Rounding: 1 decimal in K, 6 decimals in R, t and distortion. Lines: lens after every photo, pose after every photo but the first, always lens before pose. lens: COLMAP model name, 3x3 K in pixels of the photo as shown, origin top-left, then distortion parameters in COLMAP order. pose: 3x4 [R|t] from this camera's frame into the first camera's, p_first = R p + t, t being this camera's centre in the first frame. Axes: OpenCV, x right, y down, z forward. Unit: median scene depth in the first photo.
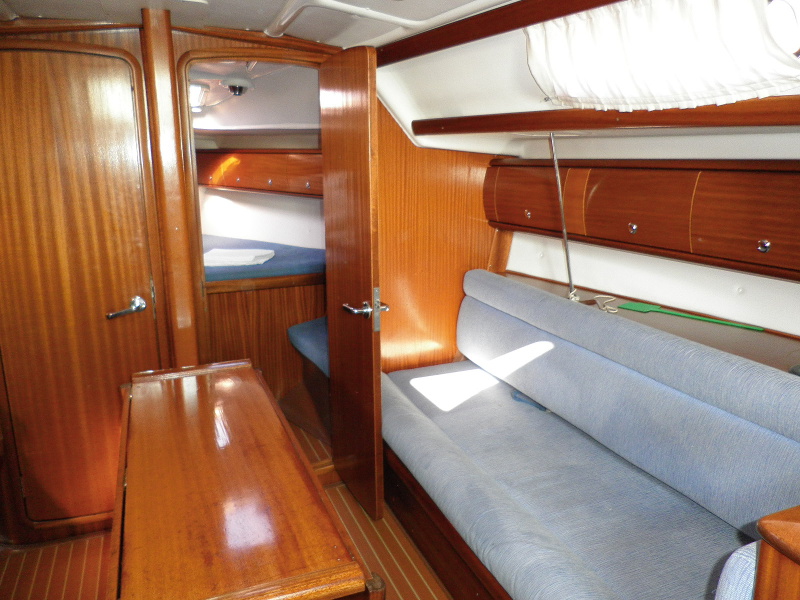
lens RADIAL K [[641.2, 0, 400.0], [0, 641.2, 300.0], [0, 0, 1]] dist [-0.005142, -0.000349]
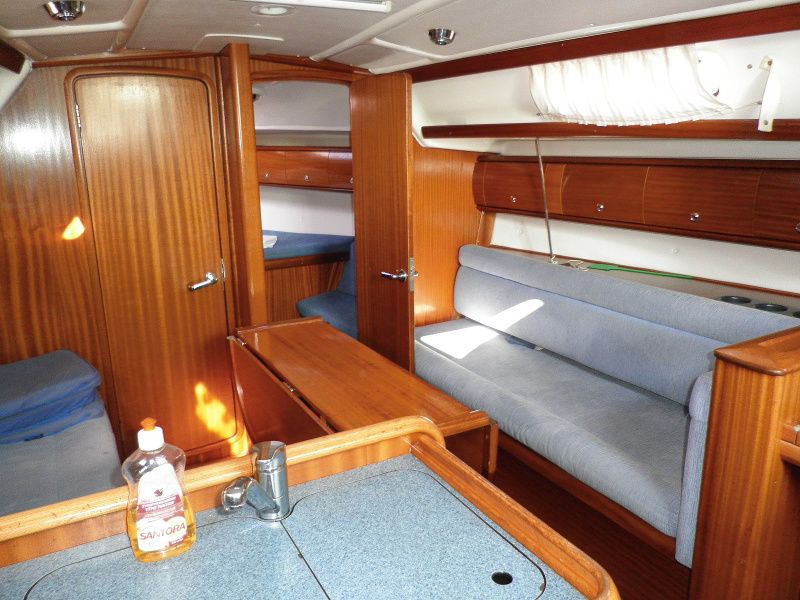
lens RADIAL K [[636.5, 0, 400.0], [0, 636.5, 300.0], [0, 0, 1]] dist [-0.011818, -0.009882]
pose [[0.992328, -0.037648, 0.117762, -0.208758], [0.035436, 0.999155, 0.020819, 0.037585], [-0.118446, -0.016487, 0.992824, -0.274981]]
